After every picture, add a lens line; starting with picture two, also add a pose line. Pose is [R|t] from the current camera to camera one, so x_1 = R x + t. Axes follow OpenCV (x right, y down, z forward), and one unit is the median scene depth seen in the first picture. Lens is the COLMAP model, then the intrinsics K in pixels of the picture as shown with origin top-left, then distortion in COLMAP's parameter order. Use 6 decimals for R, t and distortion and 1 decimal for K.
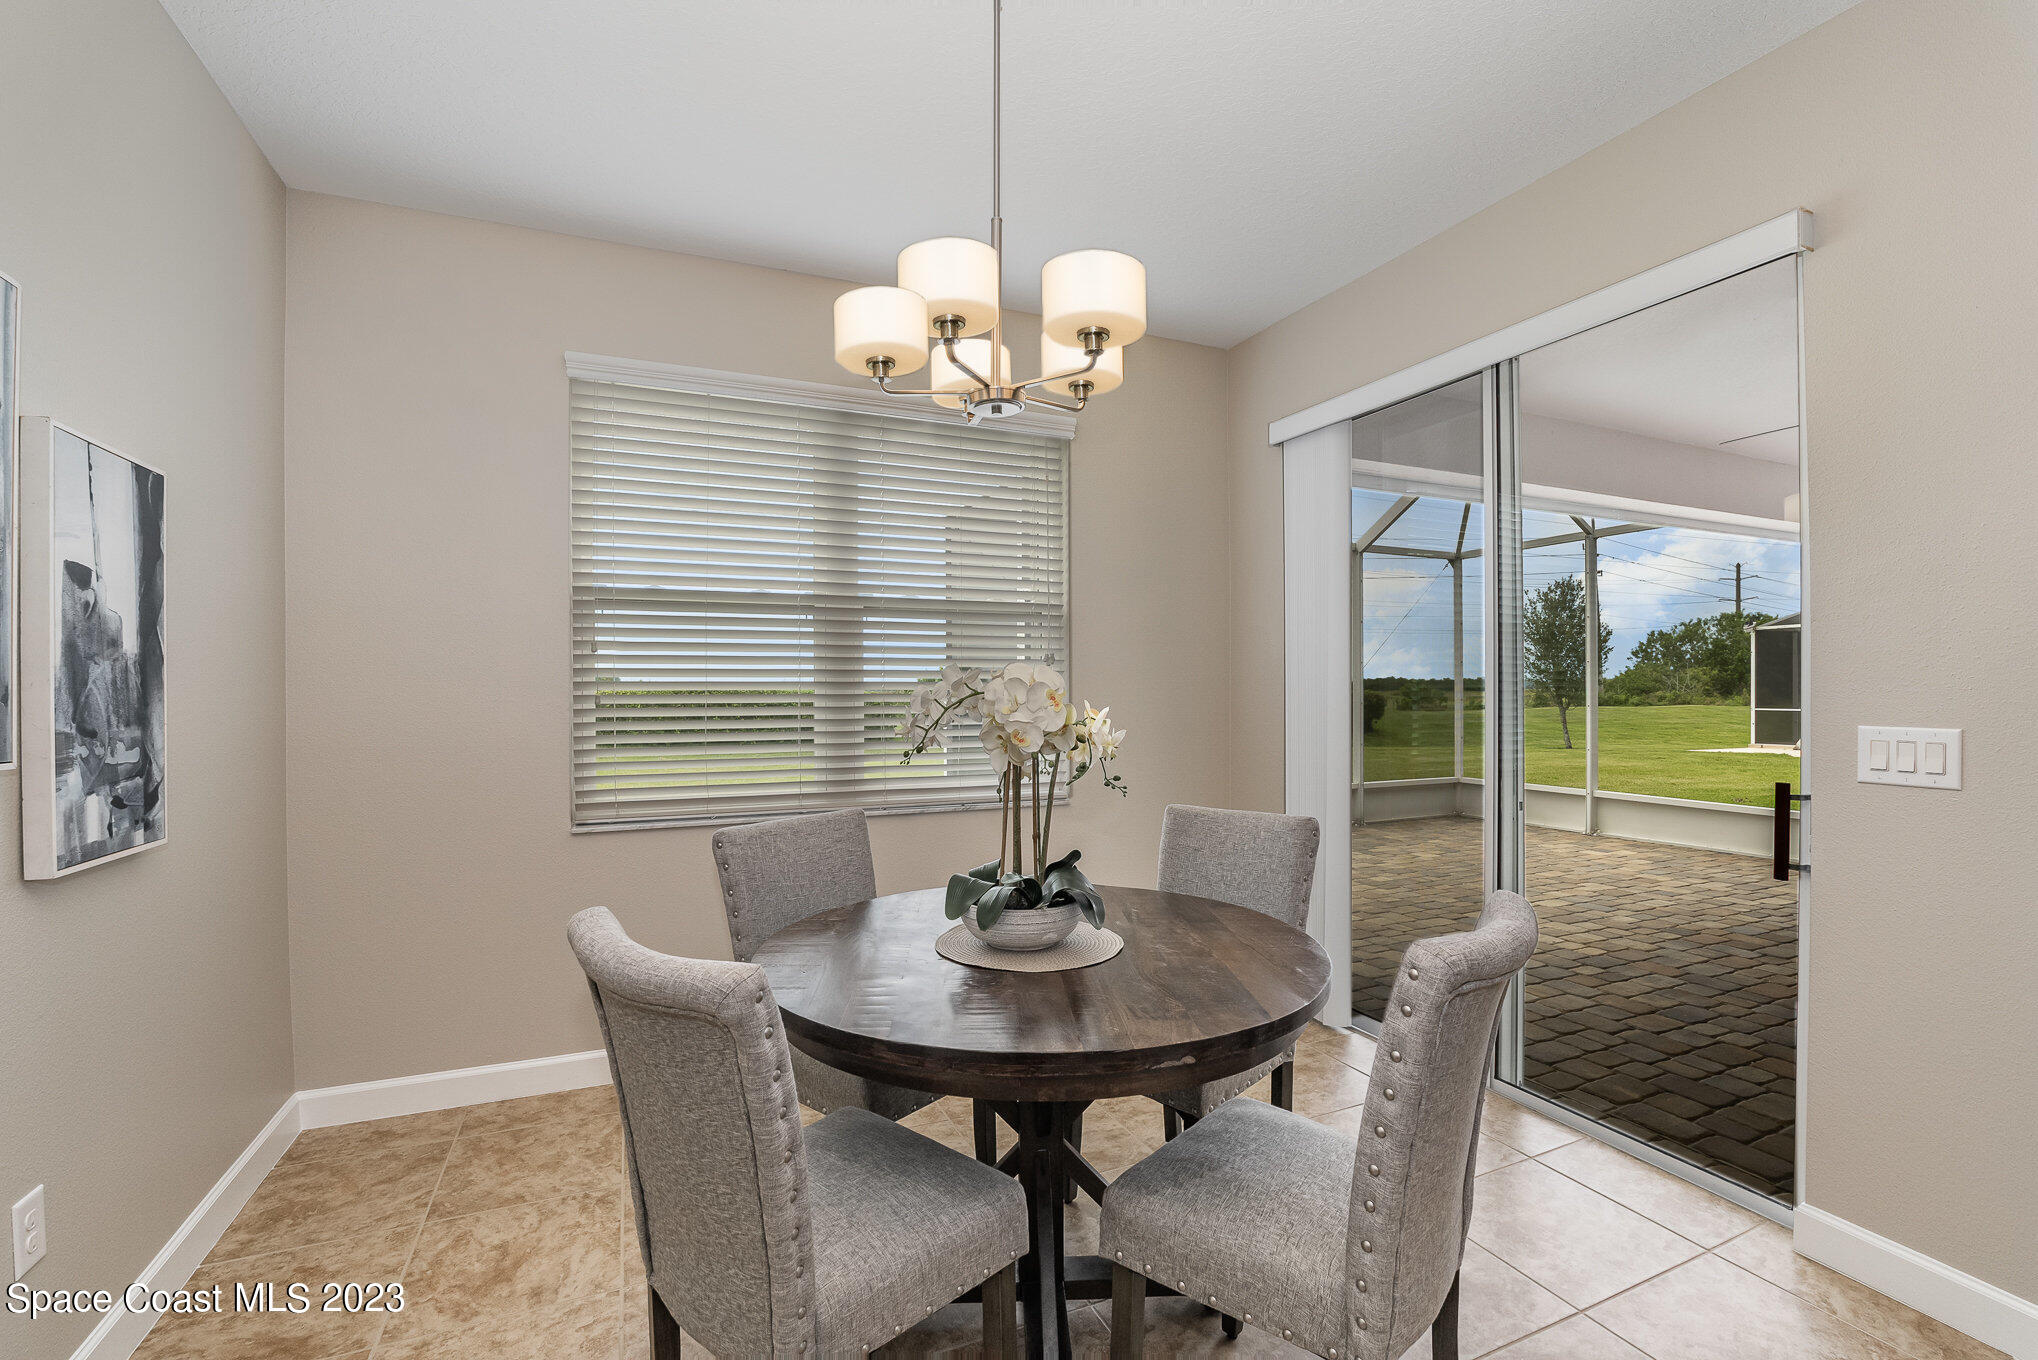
lens RADIAL K [[965.7, 0, 1024.0], [0, 965.7, 683.7], [0, 0, 1]] dist [-0.046139, 0.014511]
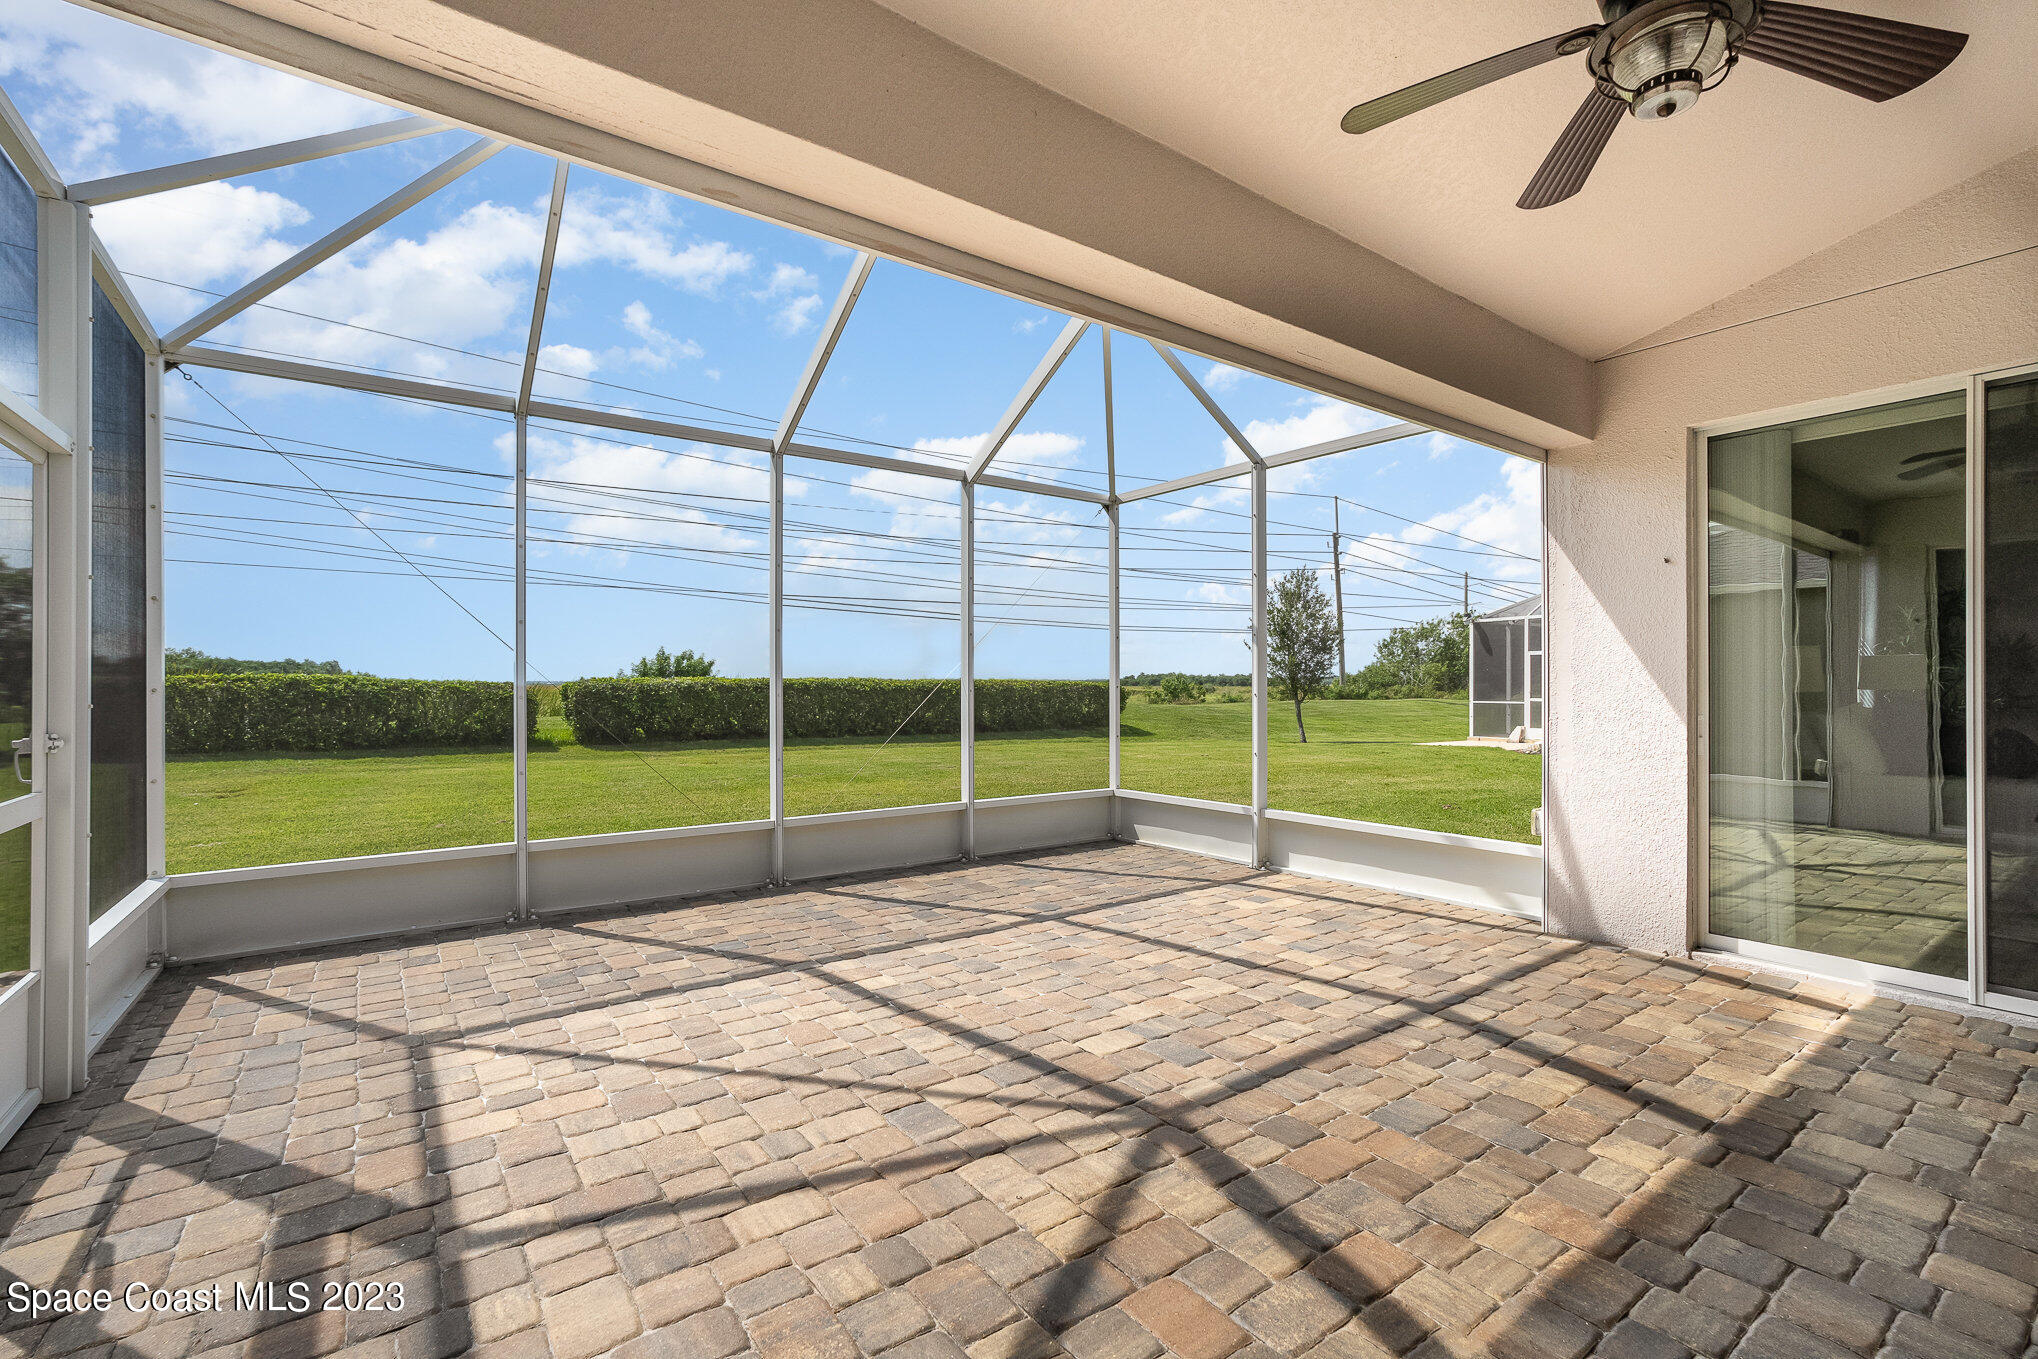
lens RADIAL K [[965.7, 0, 1024.0], [0, 965.7, 683.2], [0, 0, 1]] dist [-0.046139, 0.014511]
pose [[0.977290, -0.001479, 0.211902, 0.084073], [0.000896, 0.999996, 0.002843, 0.004023], [-0.211905, -0.002589, 0.977287, 0.099602]]
